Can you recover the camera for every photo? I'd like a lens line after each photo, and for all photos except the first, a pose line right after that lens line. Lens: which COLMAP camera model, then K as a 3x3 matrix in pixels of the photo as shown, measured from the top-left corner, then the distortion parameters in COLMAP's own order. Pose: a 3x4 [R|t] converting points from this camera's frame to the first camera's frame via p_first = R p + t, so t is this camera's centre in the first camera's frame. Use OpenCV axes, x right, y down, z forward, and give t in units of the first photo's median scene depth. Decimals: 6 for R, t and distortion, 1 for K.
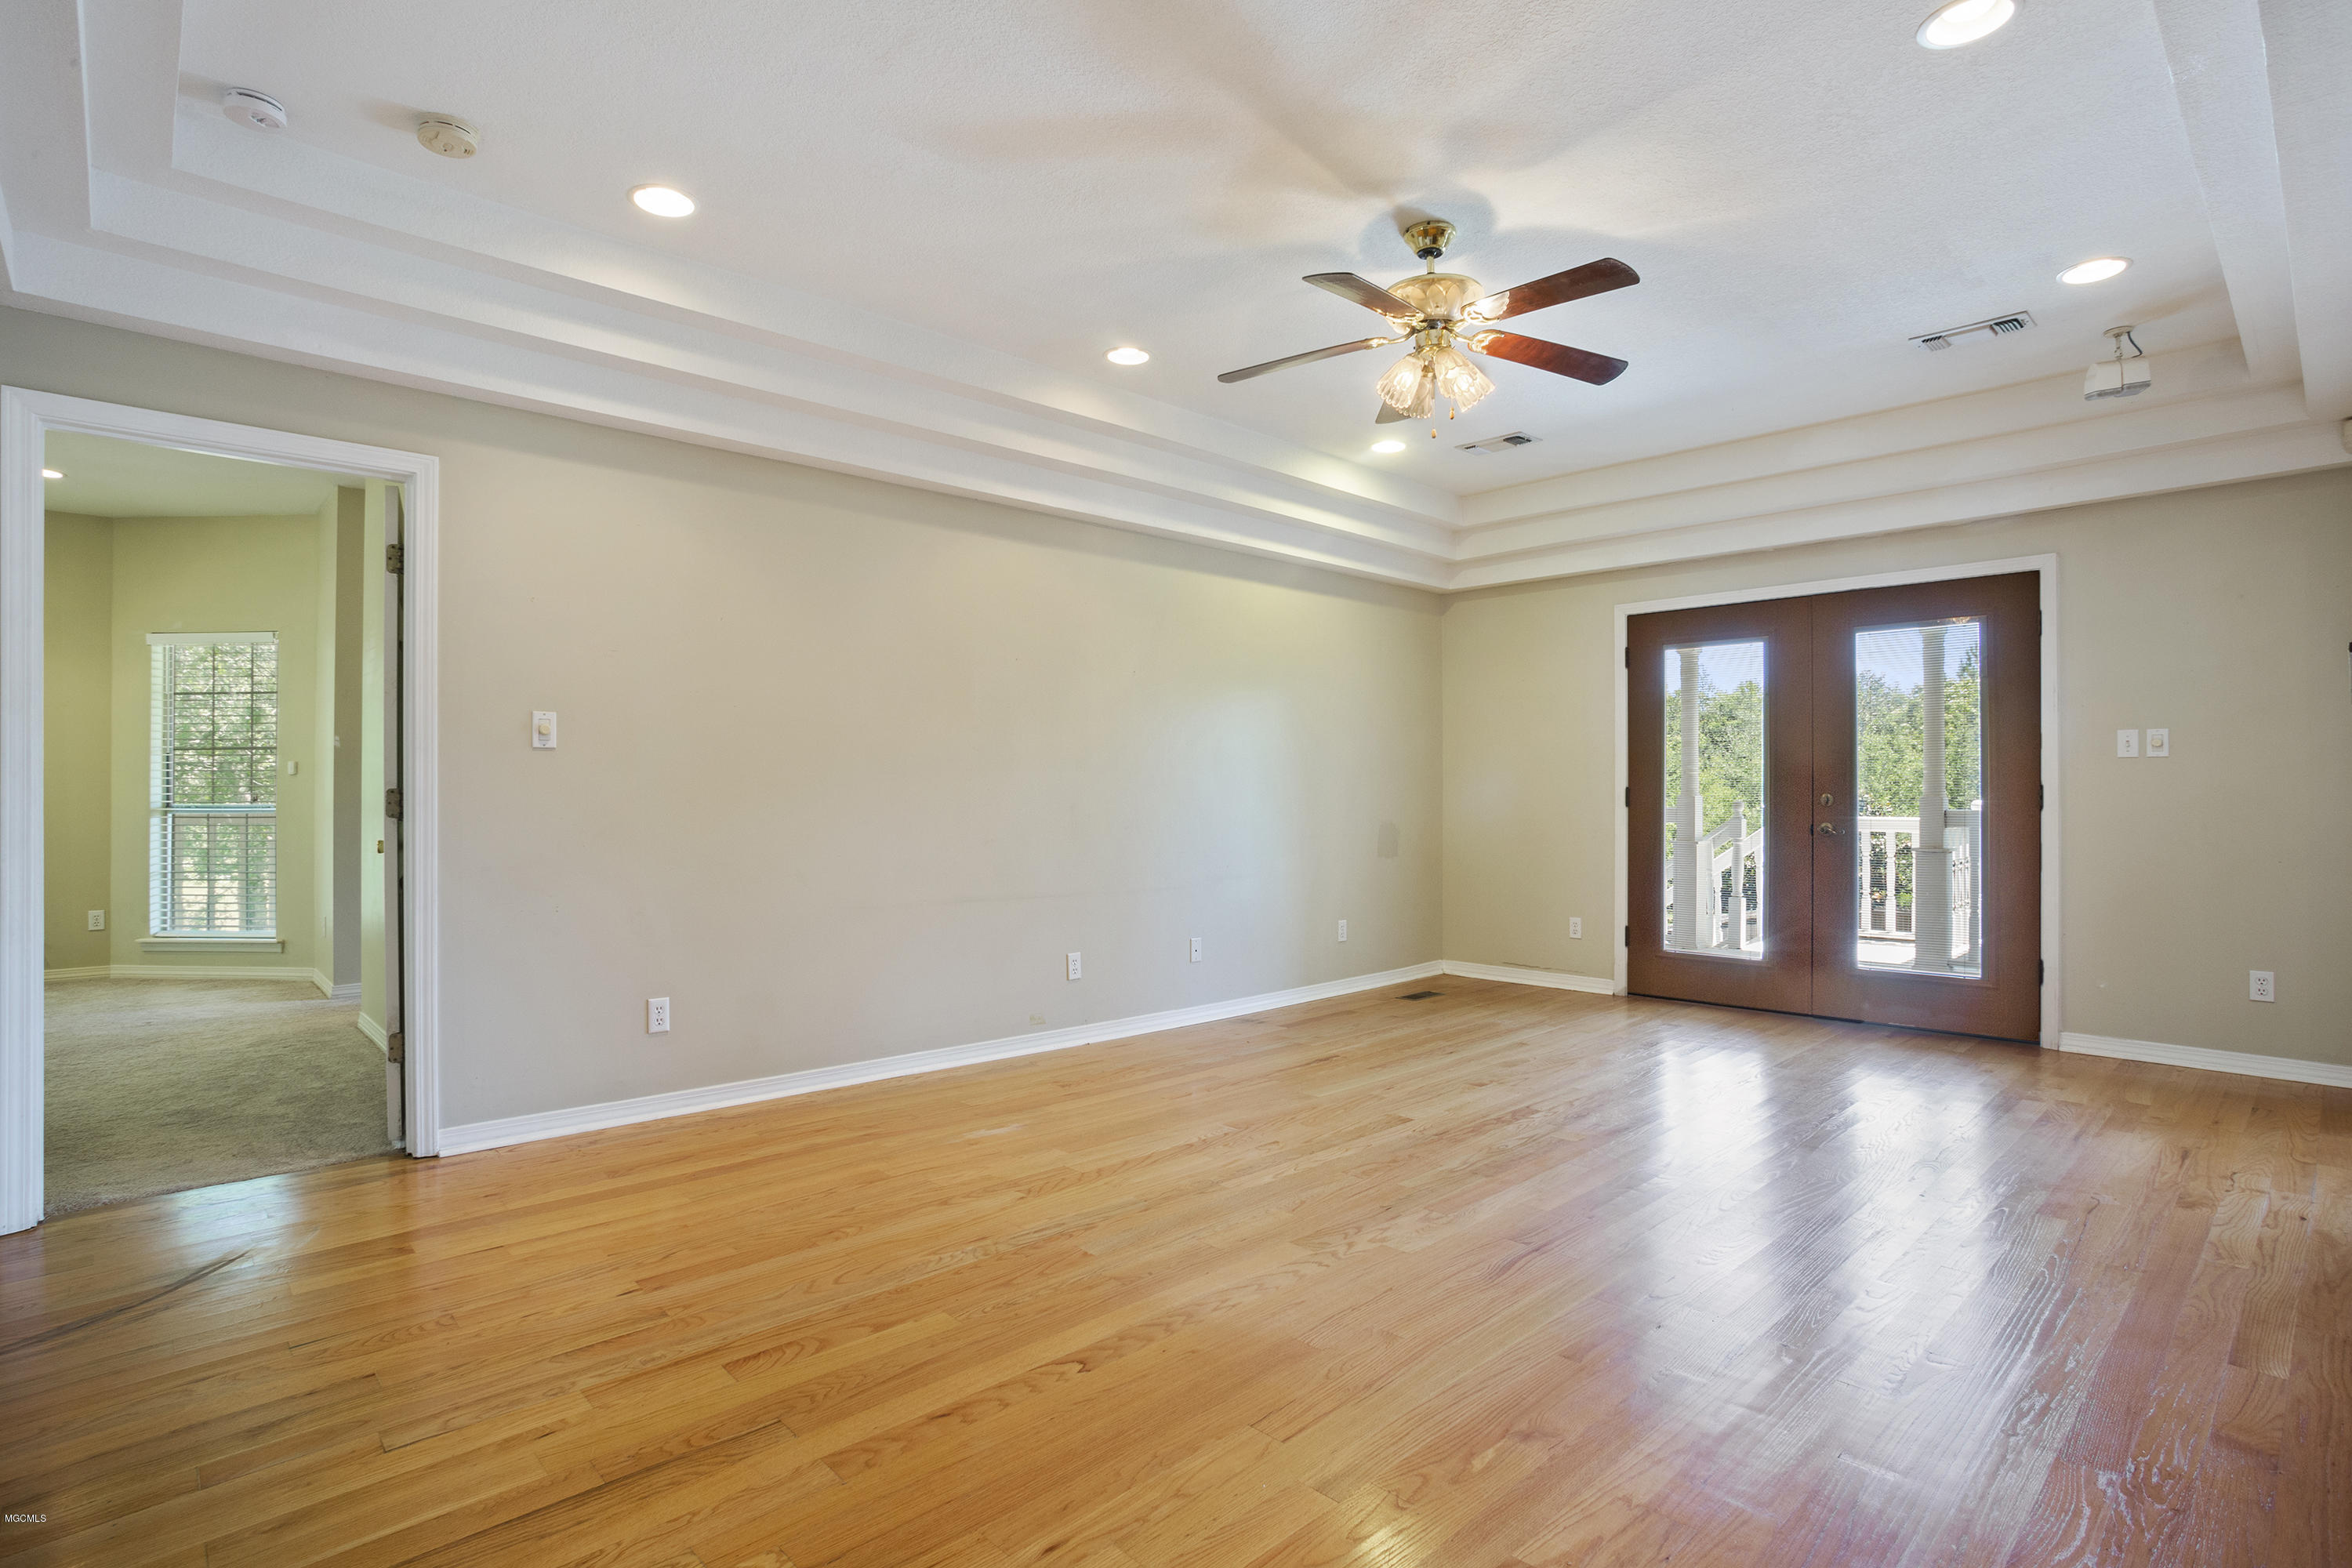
lens RADIAL K [[1157.8, 0, 1177.1], [0, 1157.8, 783.4], [0, 0, 1]] dist [-0.061149, 0.024315]
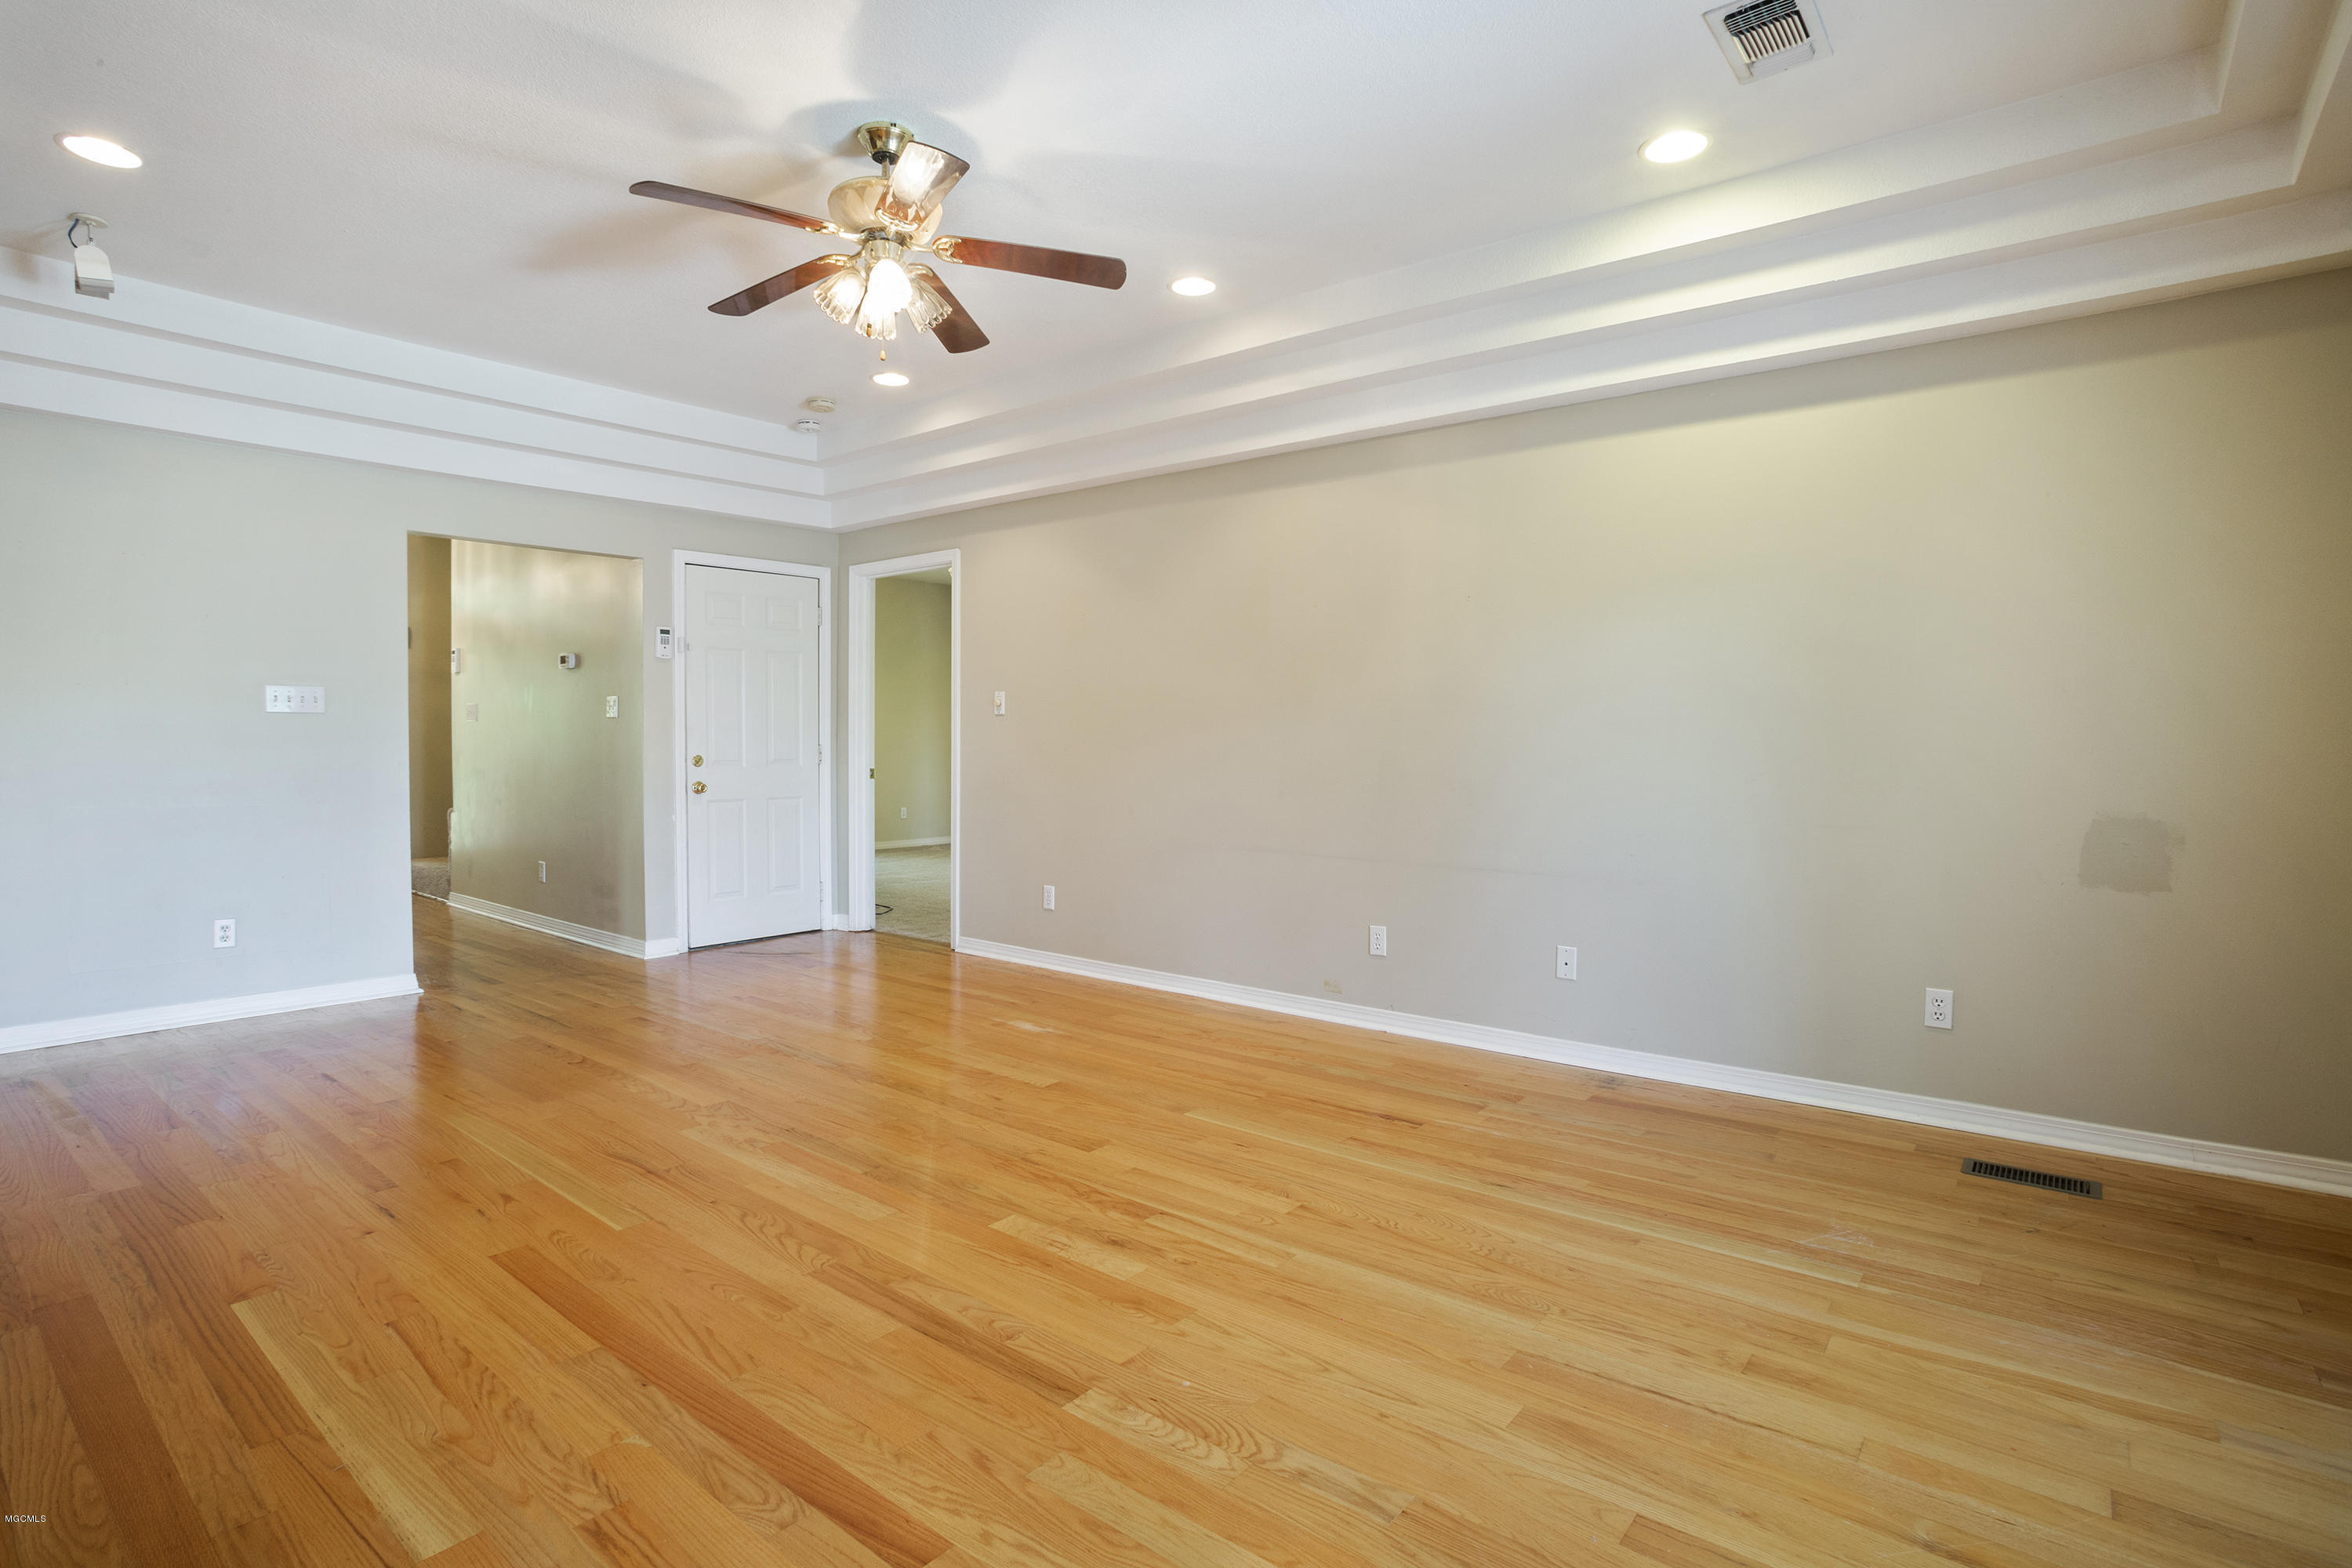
lens RADIAL K [[1157.8, 0, 1165.1], [0, 1157.8, 770.7], [0, 0, 1]] dist [-0.061149, 0.024315]
pose [[0.127578, 0.026618, -0.991471, 1.117192], [0.001387, 0.999634, 0.027015, 0.003175], [0.991828, -0.004822, 0.127494, 1.054485]]
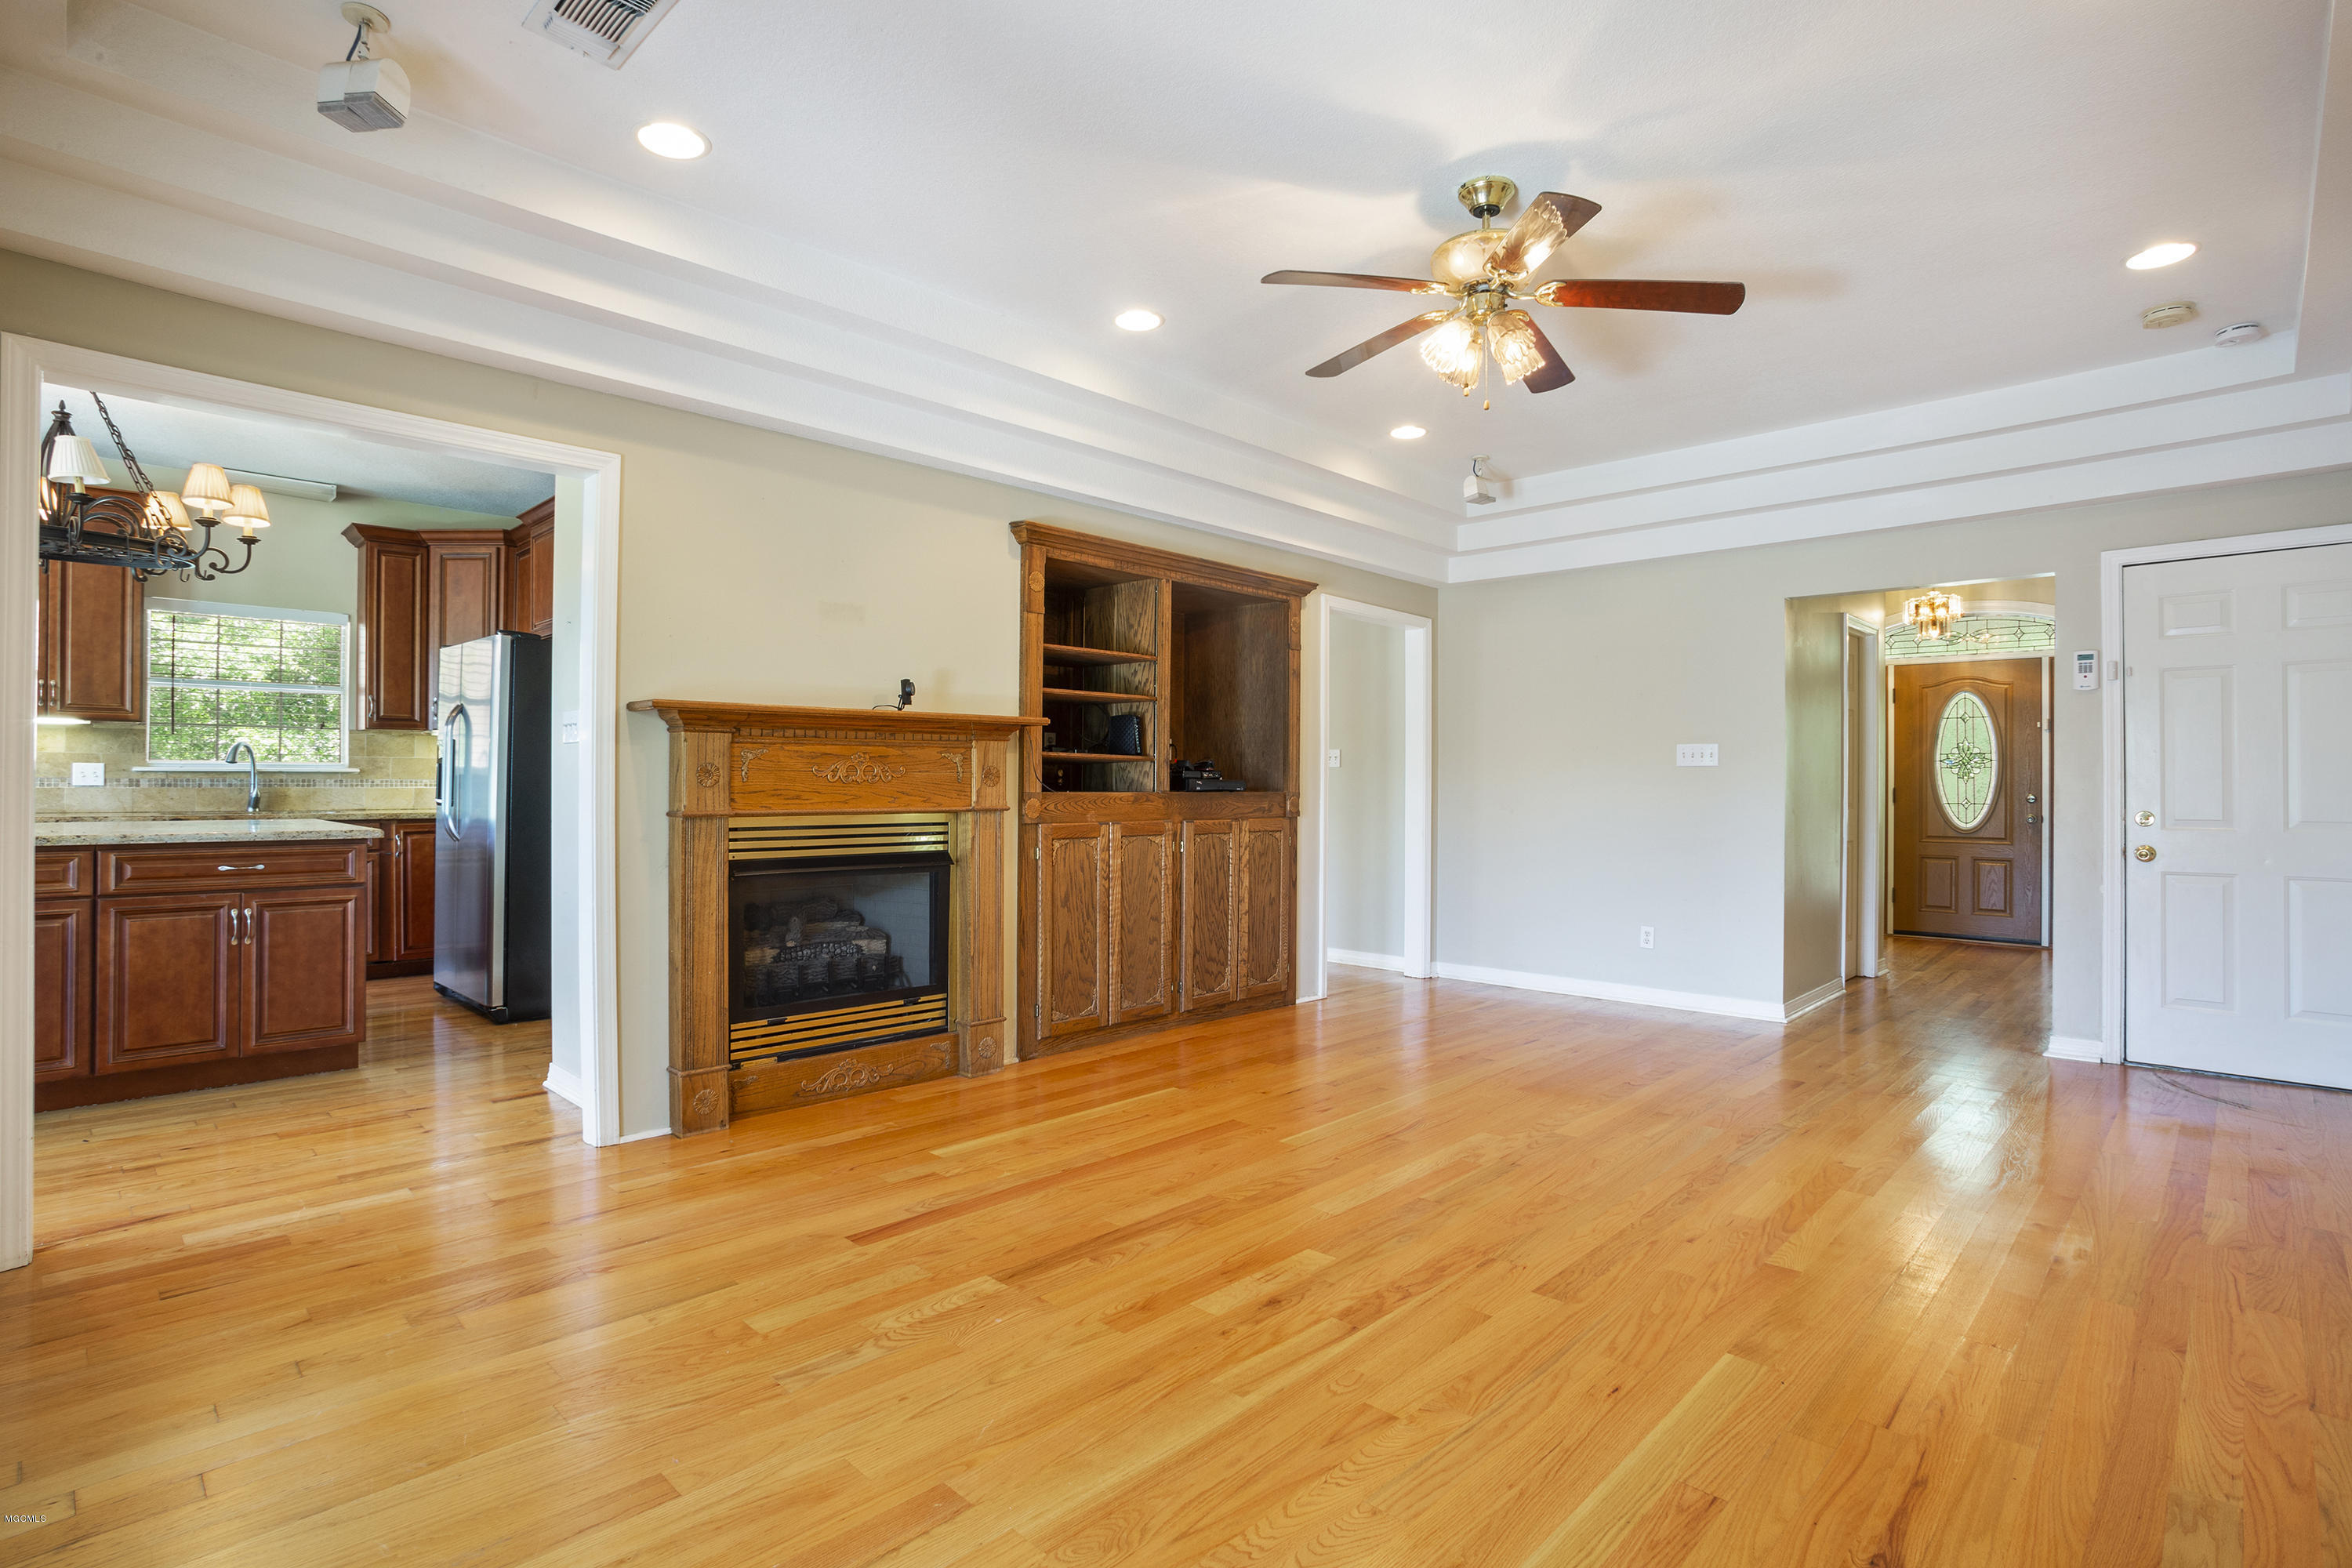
lens RADIAL K [[1157.8, 0, 1173.6], [0, 1157.8, 782.2], [0, 0, 1]] dist [-0.061149, 0.024315]
pose [[-0.999193, -0.006523, -0.039641, 0.486935], [-0.006250, 0.999956, -0.007000, 0.007606], [0.039685, -0.006746, -0.999189, 1.823482]]
